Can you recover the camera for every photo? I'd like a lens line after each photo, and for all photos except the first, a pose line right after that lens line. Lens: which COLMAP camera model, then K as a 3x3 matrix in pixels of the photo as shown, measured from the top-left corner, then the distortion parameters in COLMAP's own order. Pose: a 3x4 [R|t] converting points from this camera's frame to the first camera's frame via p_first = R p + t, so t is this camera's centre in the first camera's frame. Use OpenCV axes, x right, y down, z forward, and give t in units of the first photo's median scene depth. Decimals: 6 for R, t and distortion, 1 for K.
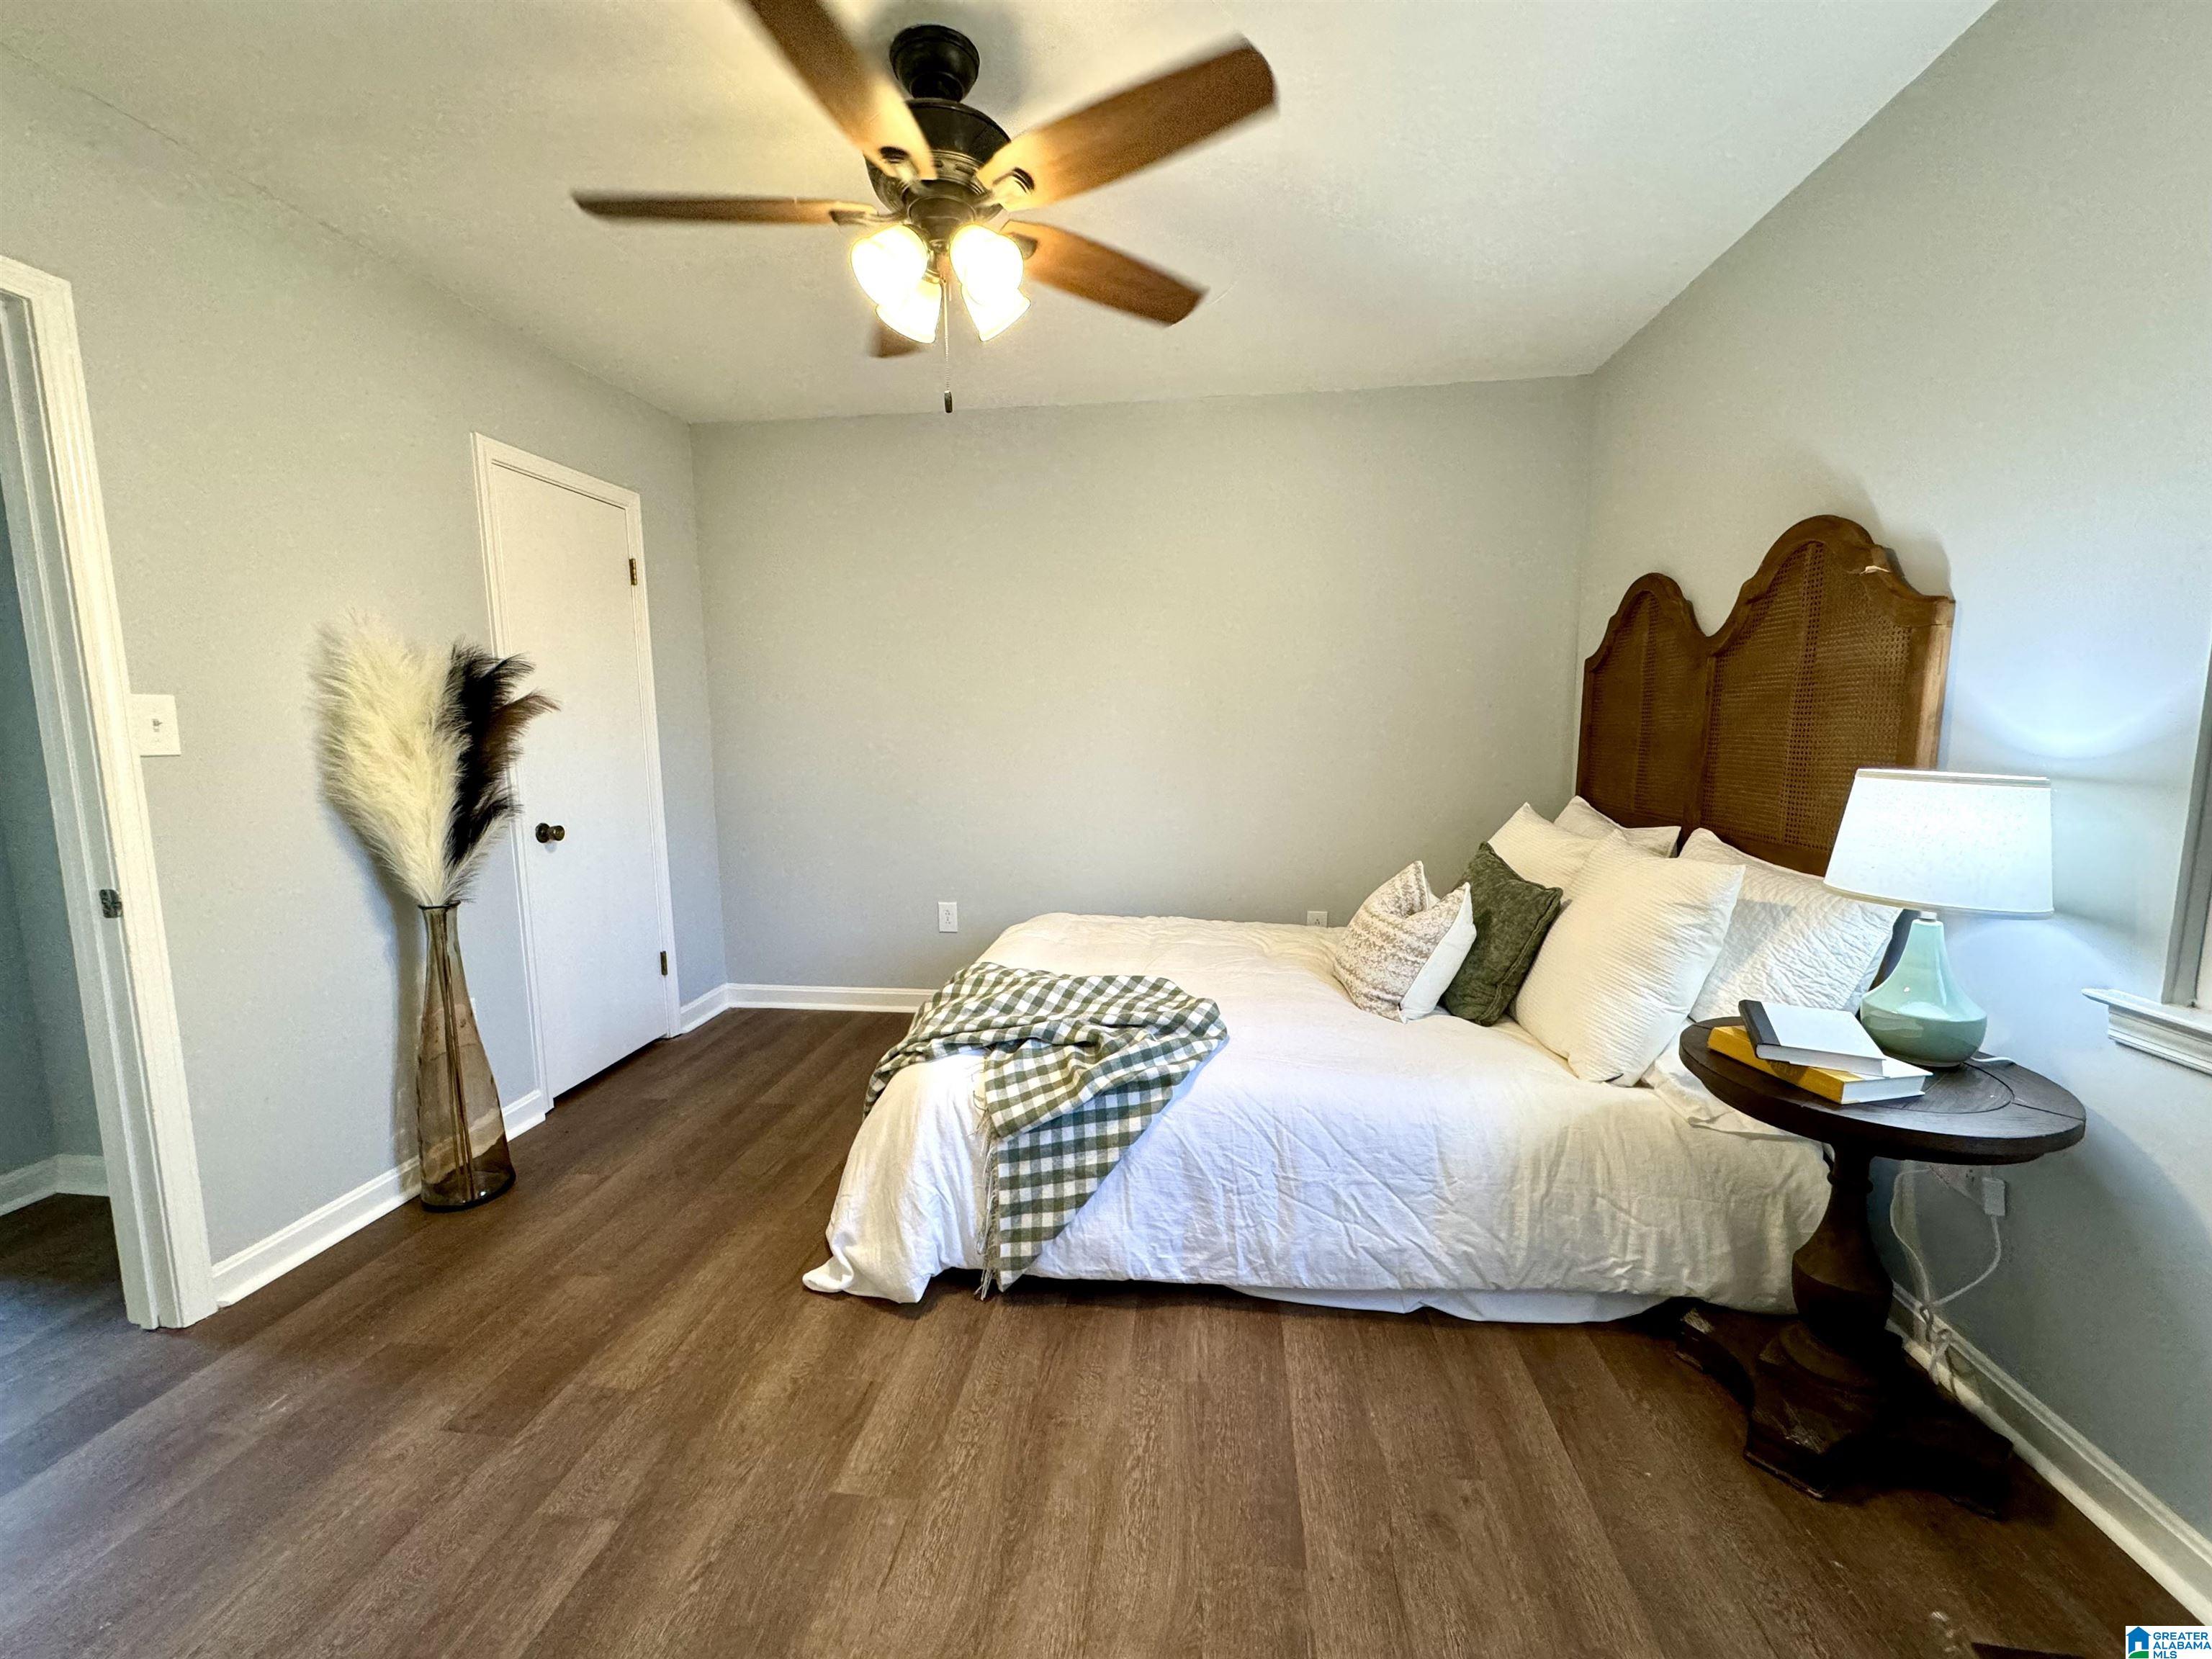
lens RADIAL K [[879.2, 0, 1107.0], [0, 879.2, 832.0], [0, 0, 1]] dist [-0.001051, -0.000140]
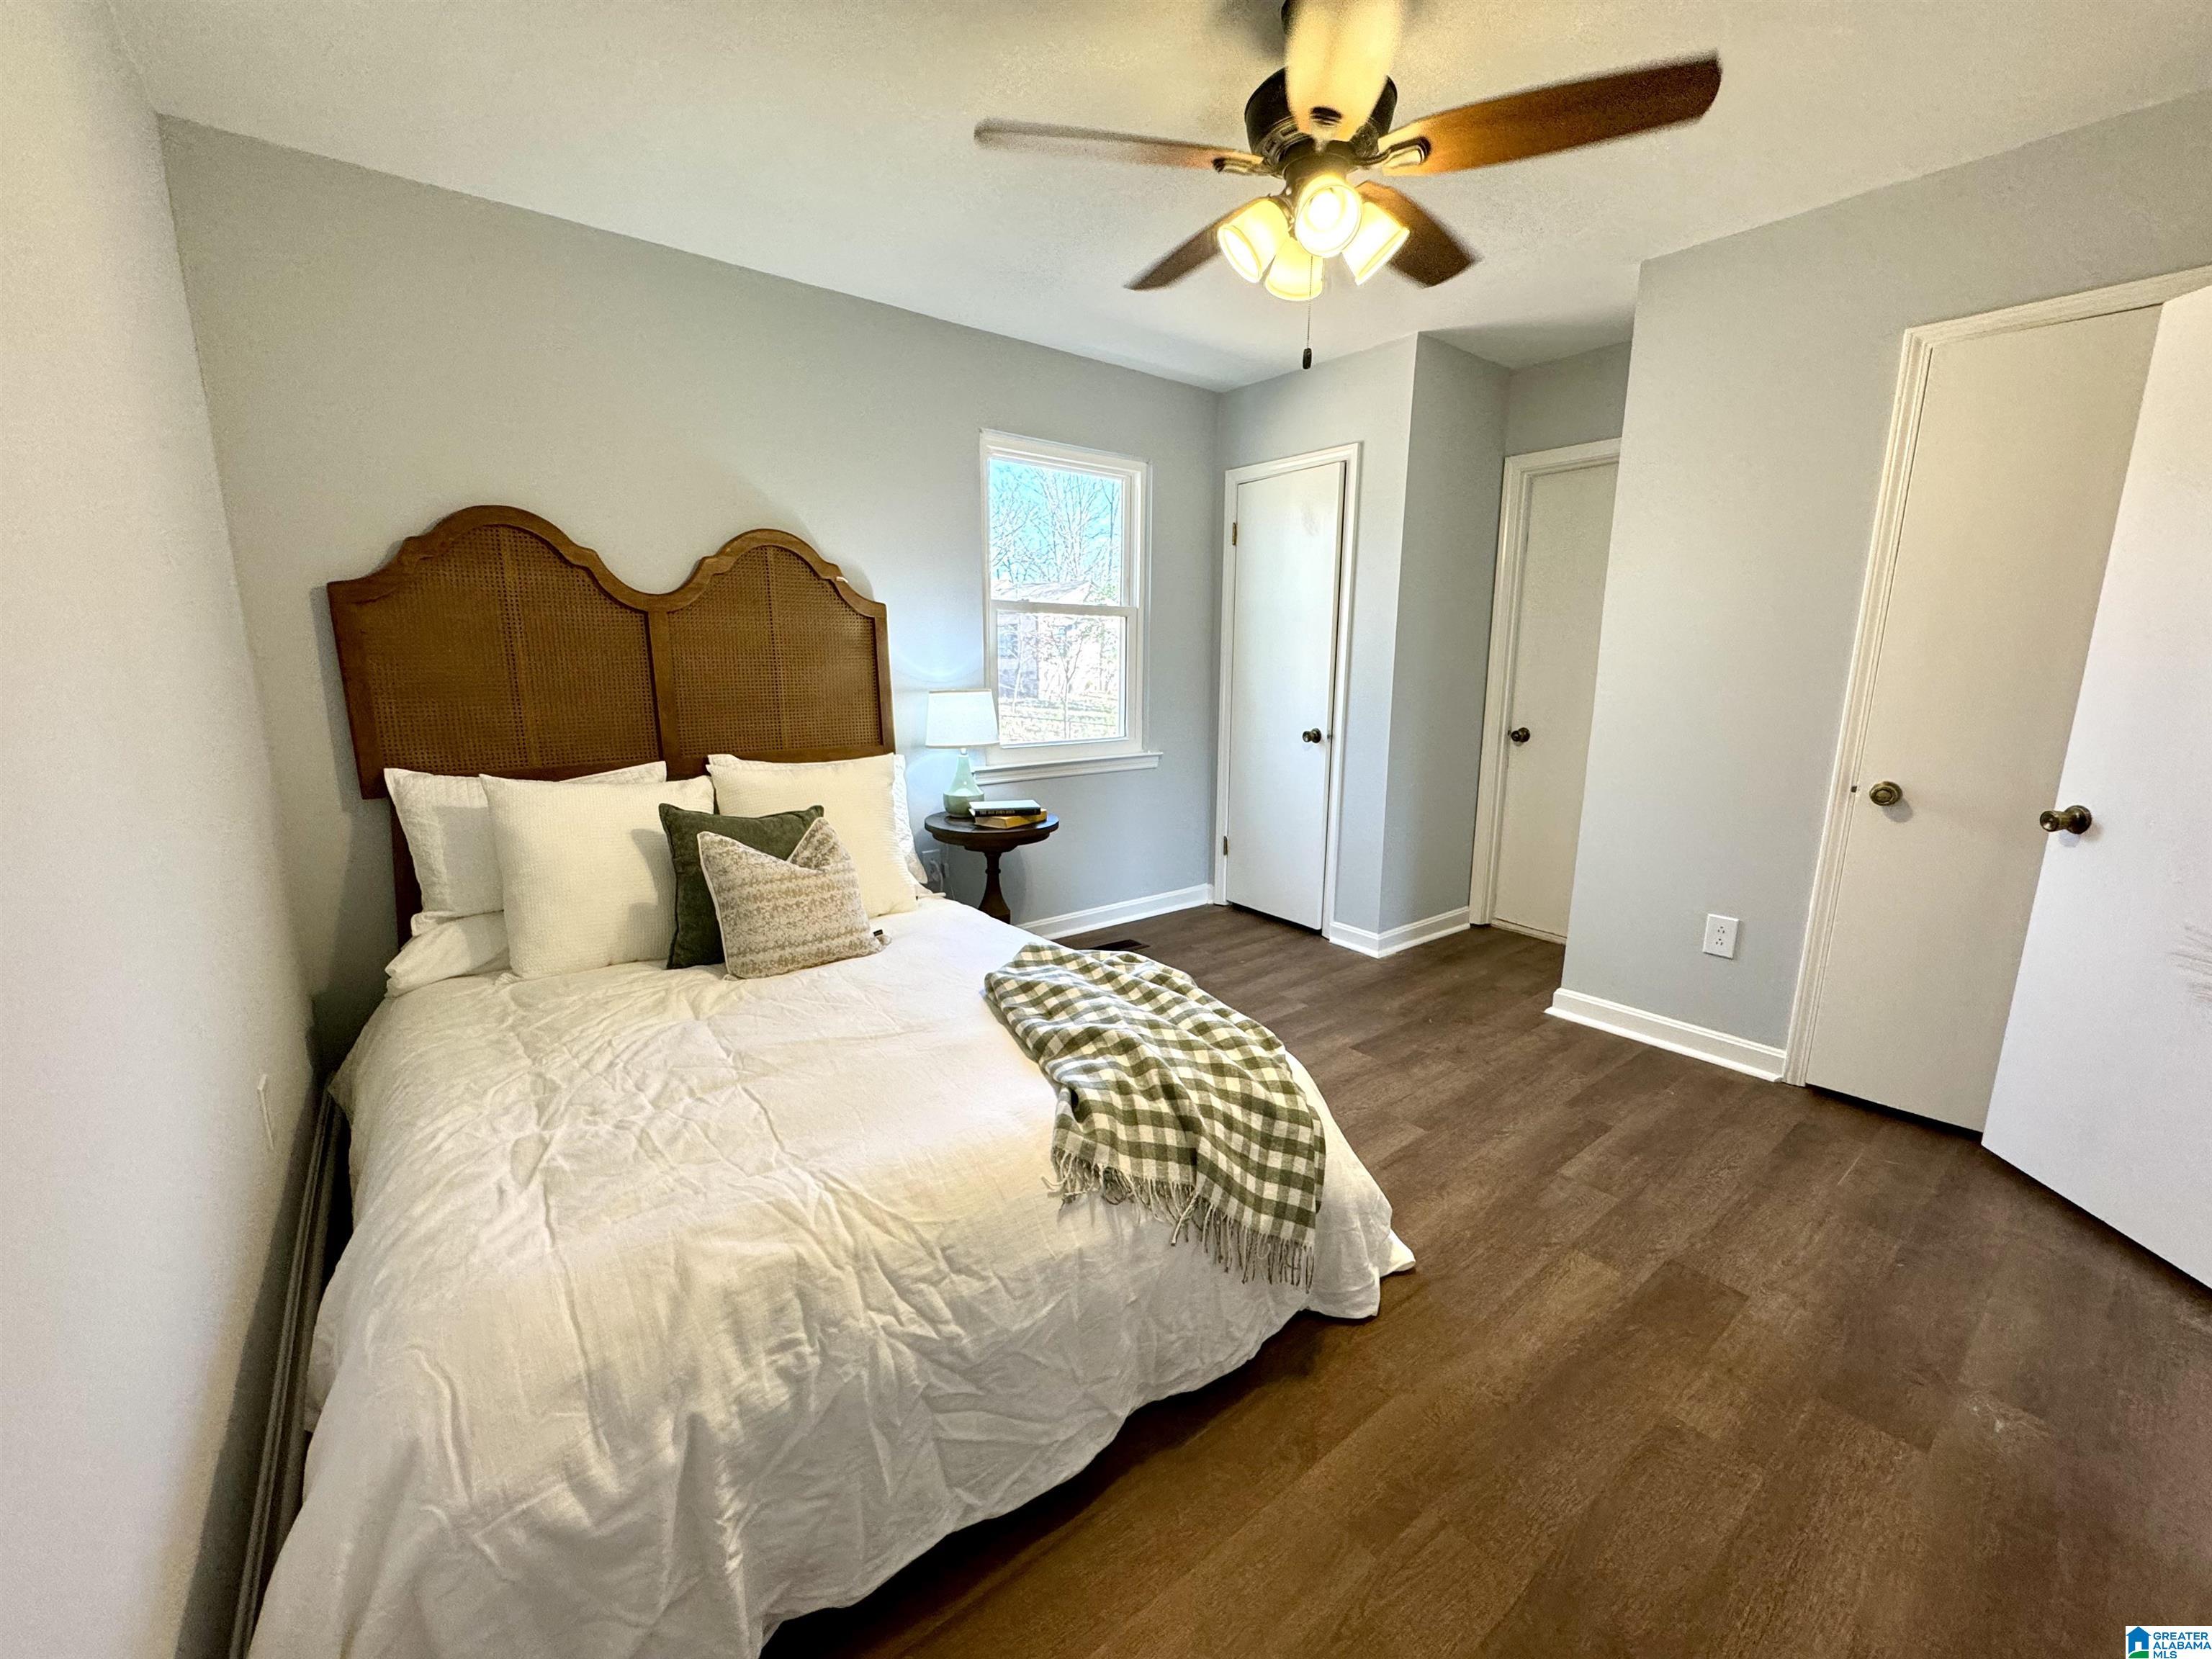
lens RADIAL K [[879.2, 0, 1106.2], [0, 879.2, 832.5], [0, 0, 1]] dist [-0.001051, -0.000140]
pose [[-0.715828, -0.136622, 0.684781, -0.885488], [0.088350, 0.955071, 0.282904, -0.293355], [-0.692665, 0.263011, -0.671596, 2.247921]]
